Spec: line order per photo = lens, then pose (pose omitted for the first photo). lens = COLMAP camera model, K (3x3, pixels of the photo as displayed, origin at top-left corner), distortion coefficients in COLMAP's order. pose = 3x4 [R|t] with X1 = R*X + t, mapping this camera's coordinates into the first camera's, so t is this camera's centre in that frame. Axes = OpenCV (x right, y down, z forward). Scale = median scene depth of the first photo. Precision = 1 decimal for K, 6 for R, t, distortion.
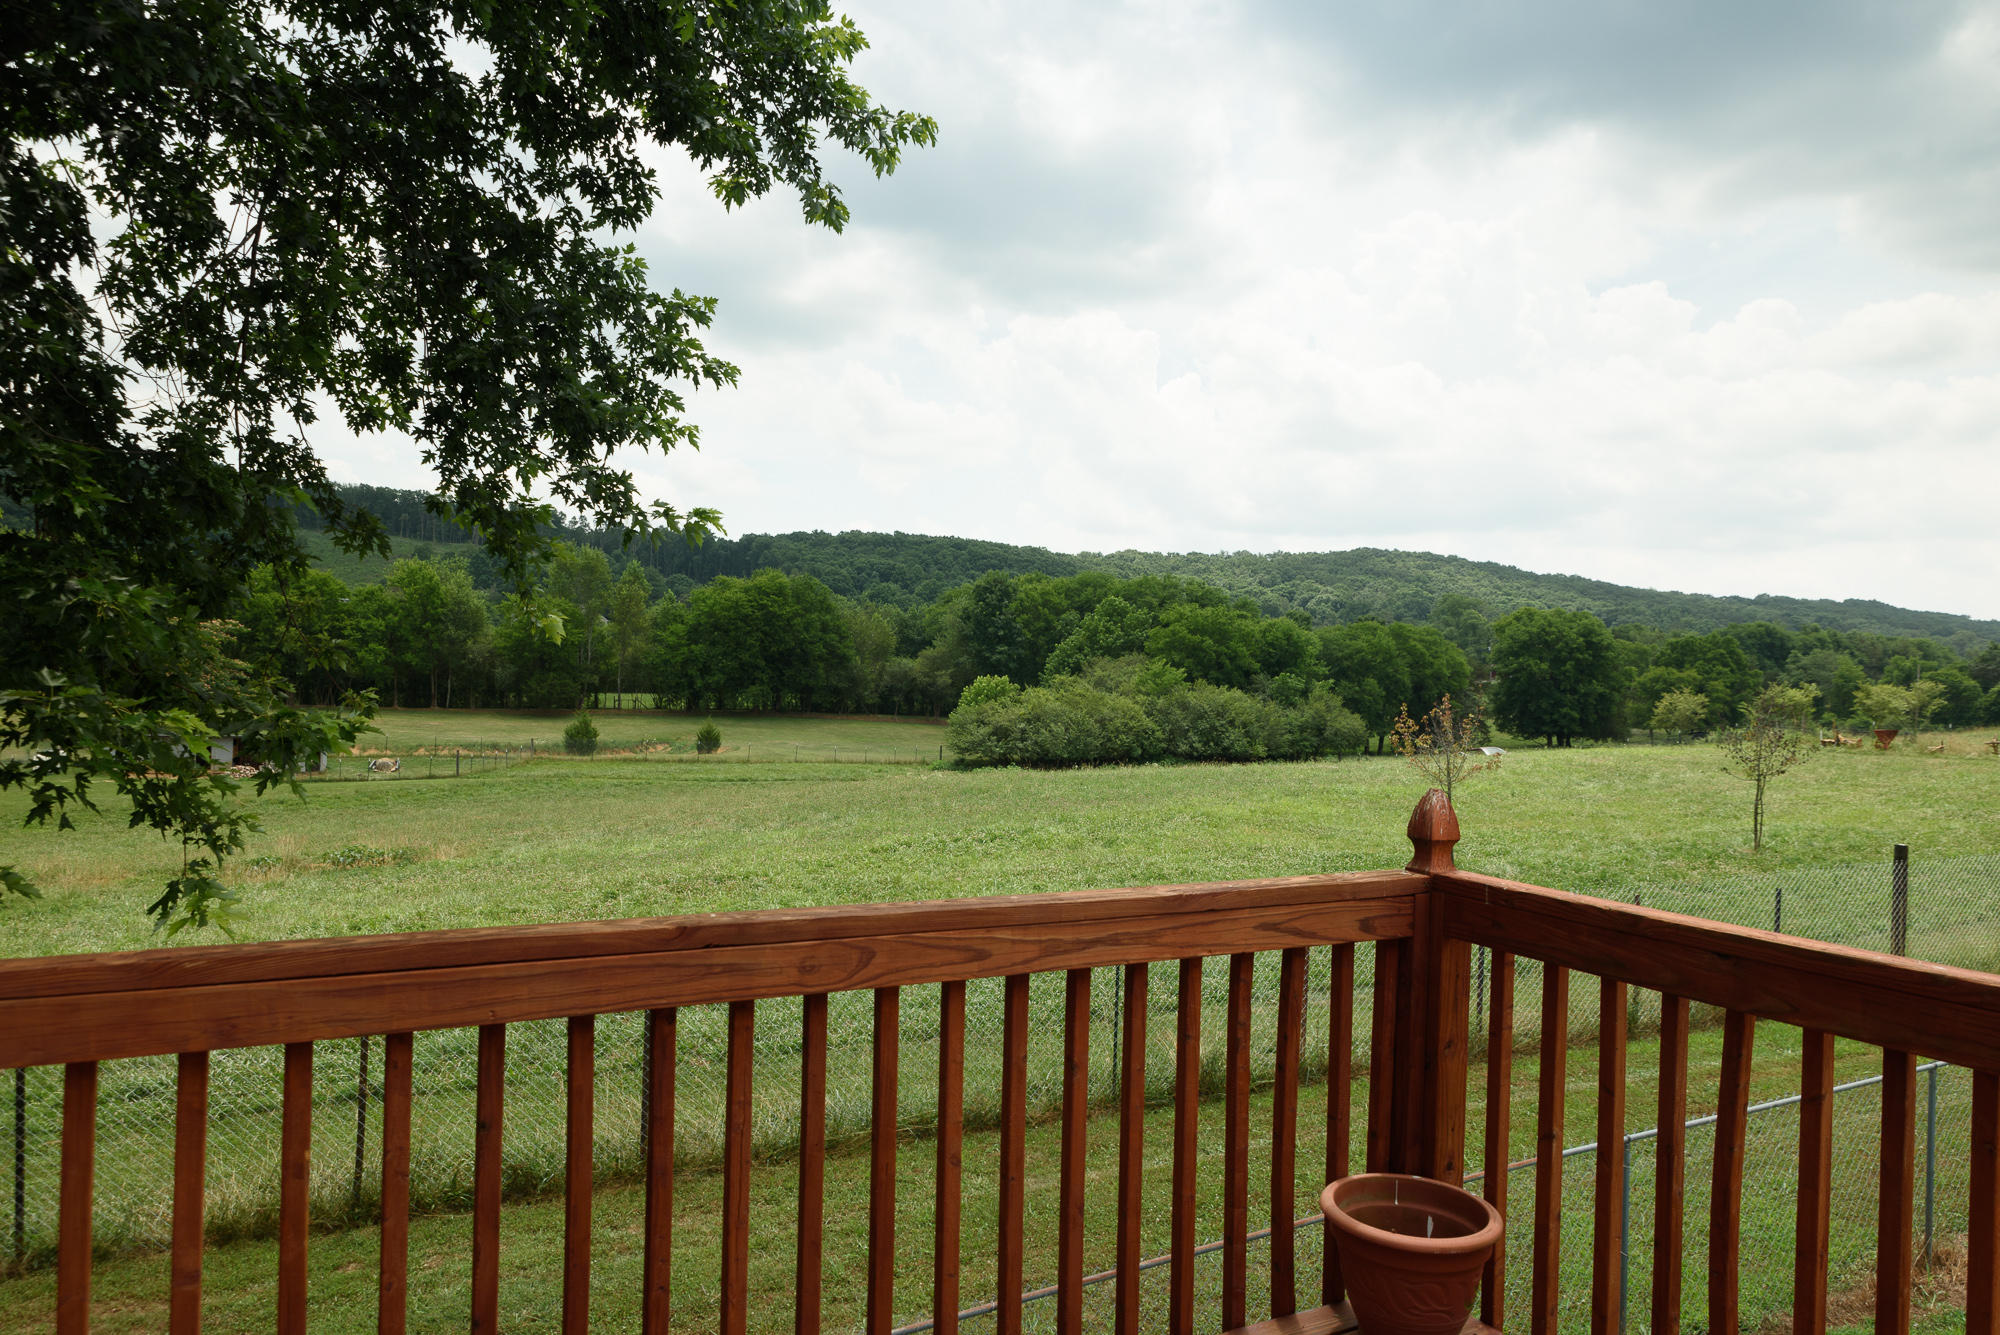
lens RADIAL K [[1361.2, 0, 995.5], [0, 1361.2, 673.3], [0, 0, 1]] dist [0.012437, -0.001268]
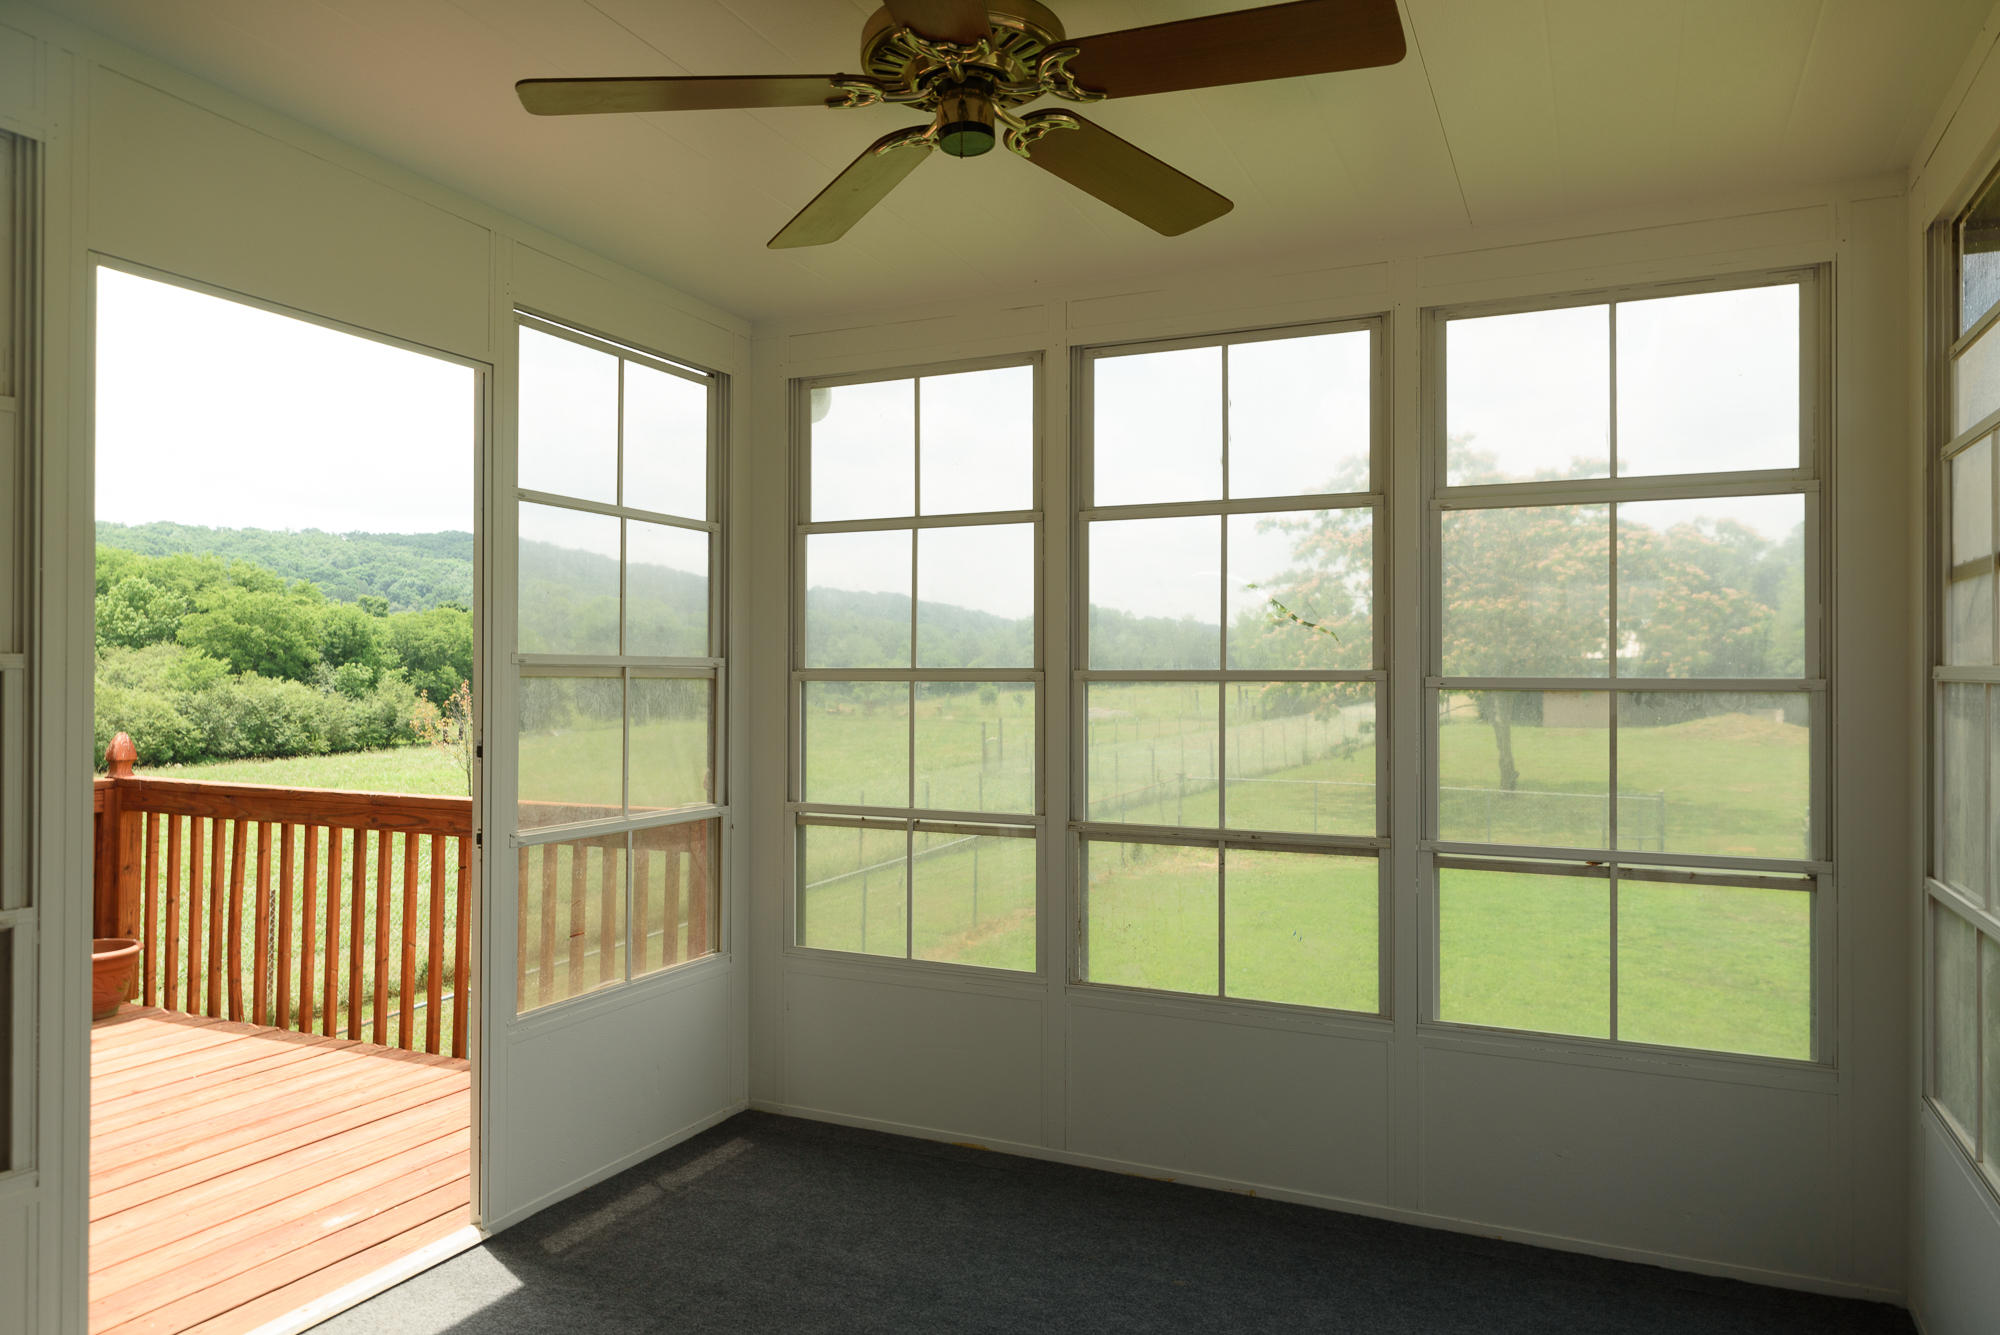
lens RADIAL K [[1361.2, 0, 1010.7], [0, 1361.2, 659.6], [0, 0, 1]] dist [0.012437, -0.001268]
pose [[0.796066, -0.015670, 0.605007, 0.002944], [0.015711, 0.999863, 0.005225, -0.000087], [-0.605006, 0.005346, 0.796203, -0.029004]]
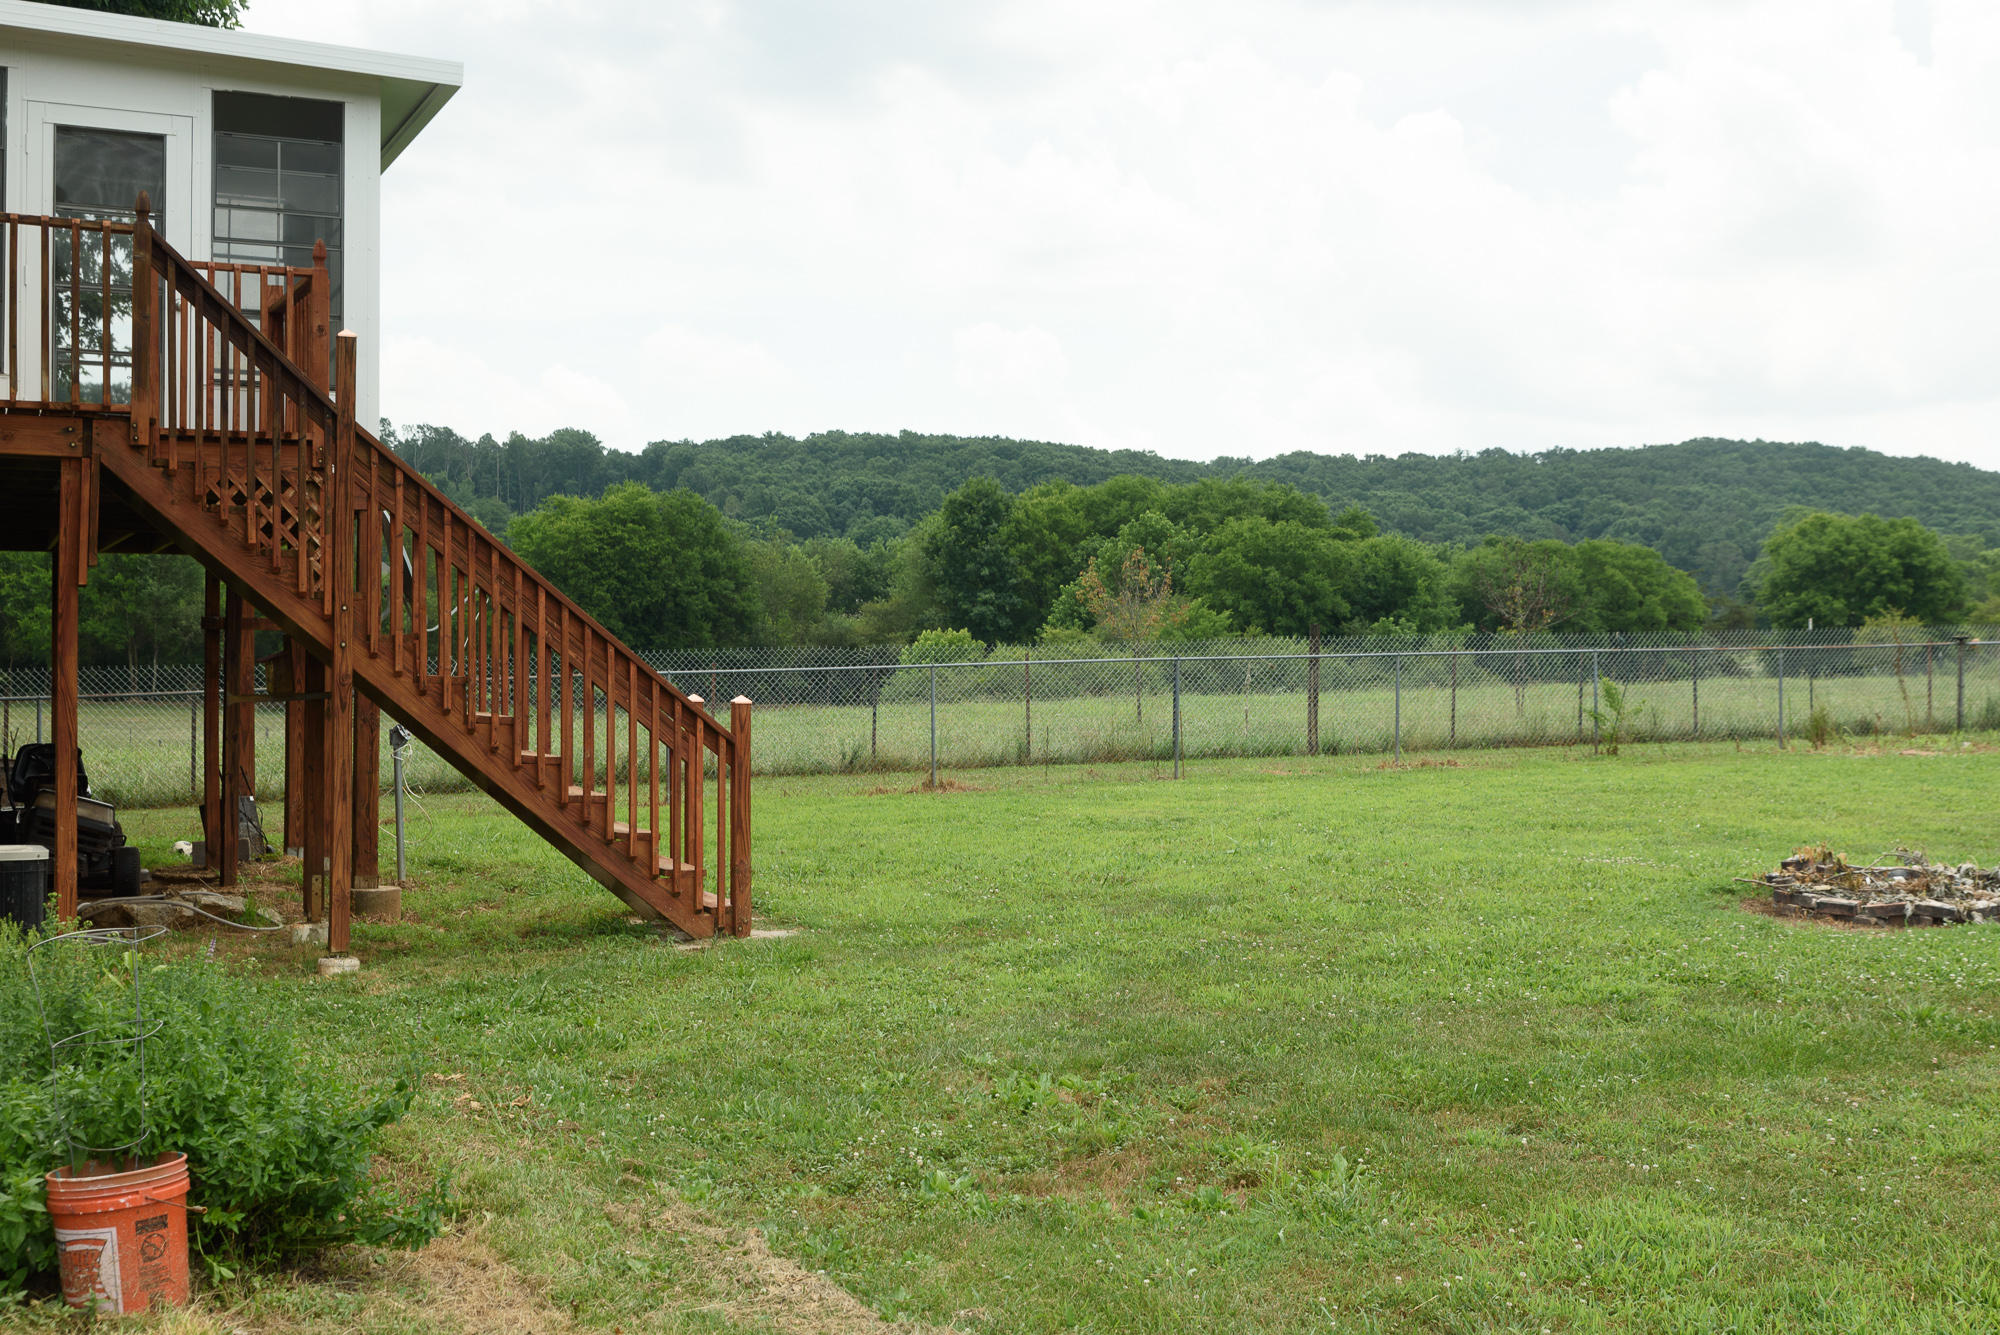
lens RADIAL K [[2318.6, 0, 1002.1], [0, 2318.6, 660.8], [0, 0, 1]] dist [0.010252, 0.000000]
pose [[0.998861, -0.022579, -0.042026, 0.060030], [0.022381, 0.999736, -0.005169, 0.019198], [0.042132, 0.004222, 0.999103, -0.114752]]
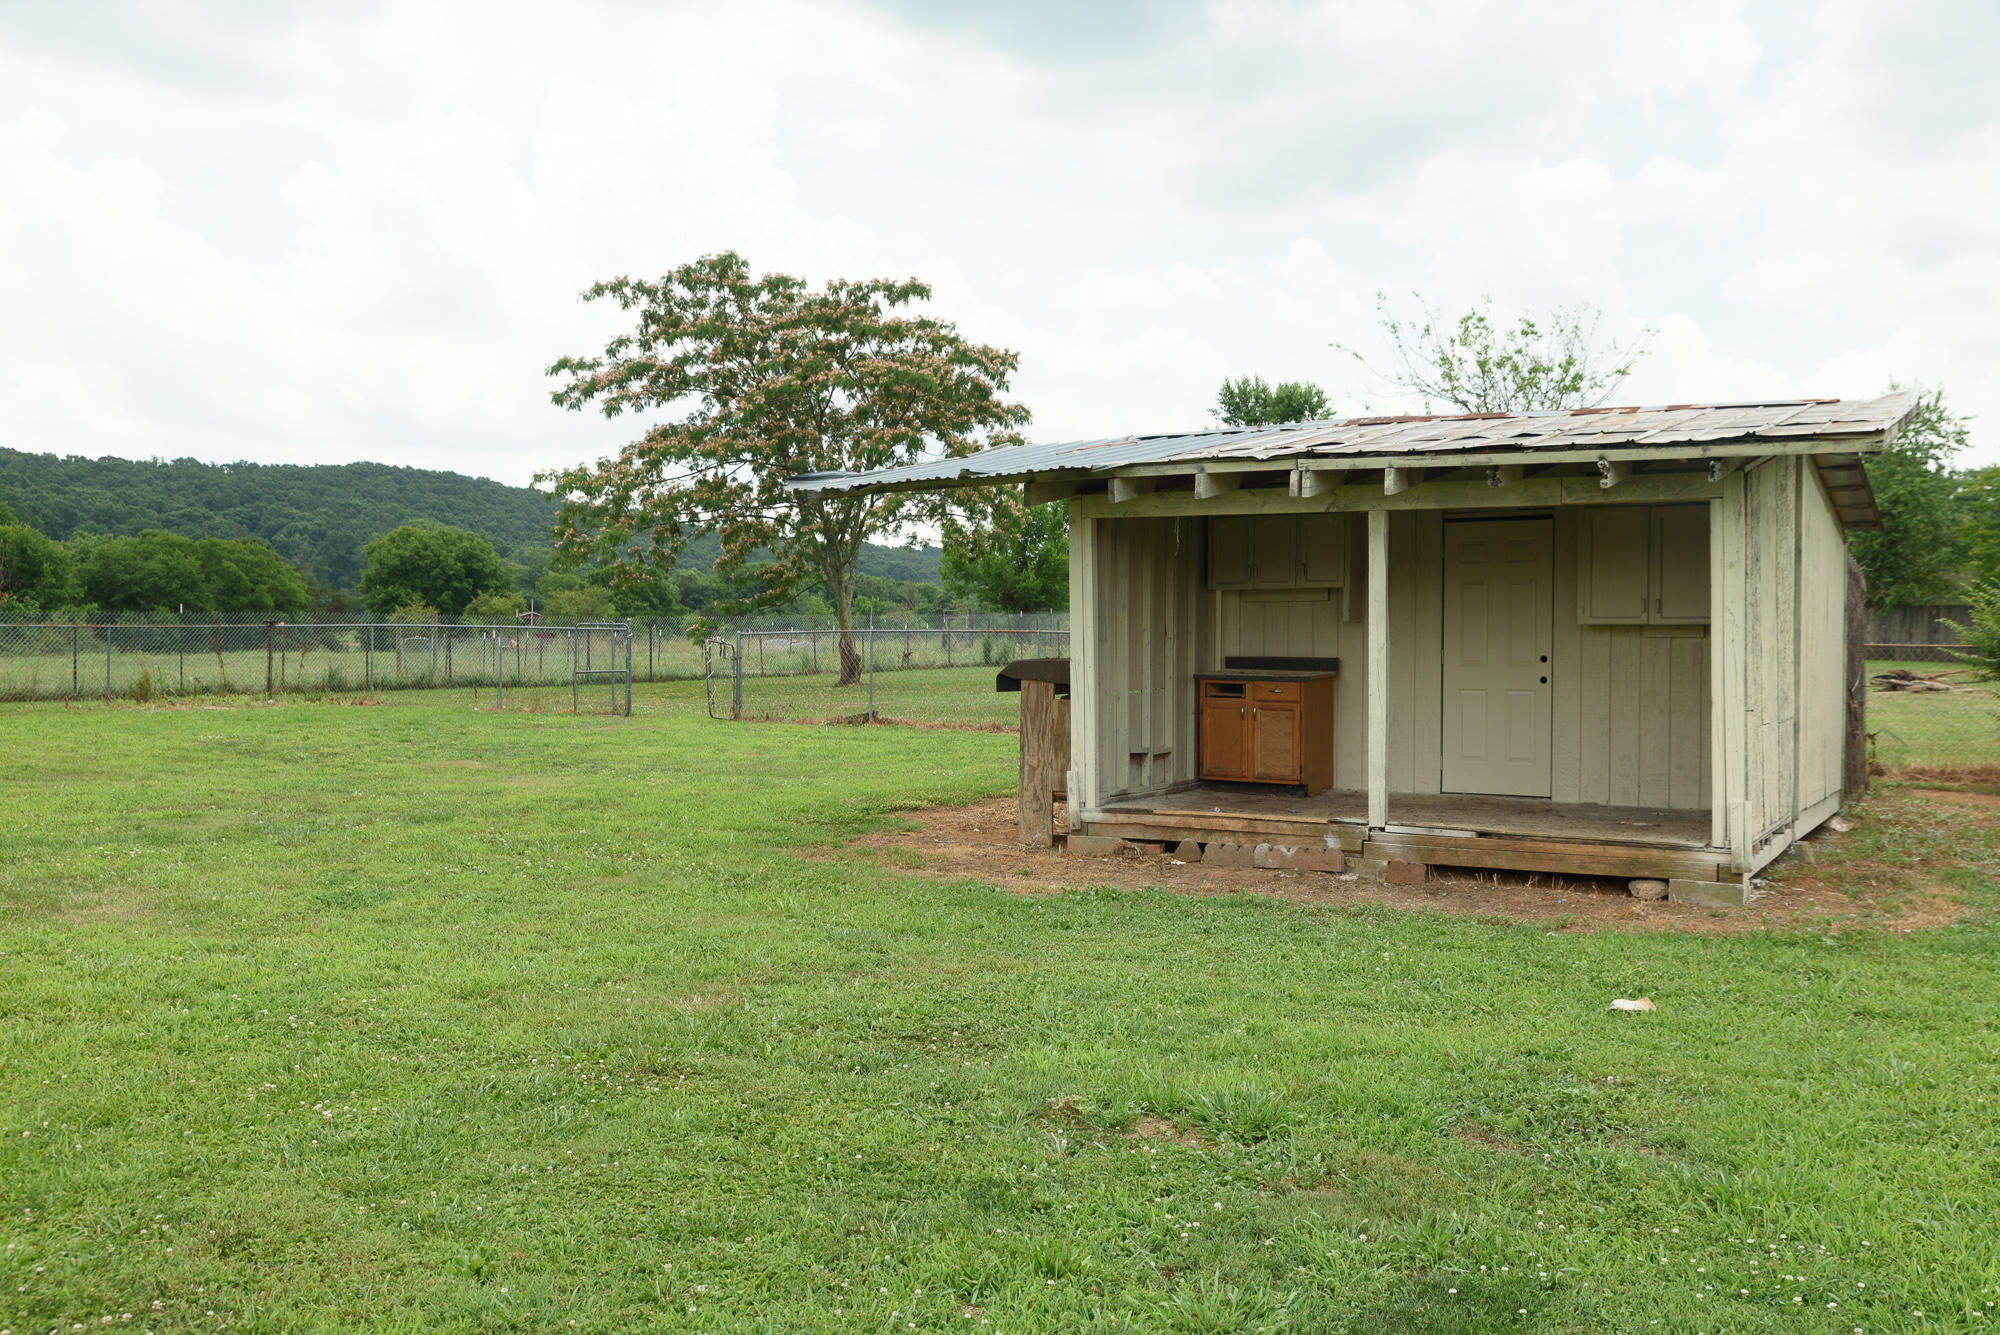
lens RADIAL K [[1806.3, 0, 998.1], [0, 1806.3, 668.6], [0, 0, 1]] dist [-0.002593, -0.001285]
pose [[0.833519, -0.015318, 0.552279, 0.094161], [0.004982, 0.999783, 0.020210, 0.019714], [-0.552469, -0.014094, 0.833415, -0.132952]]
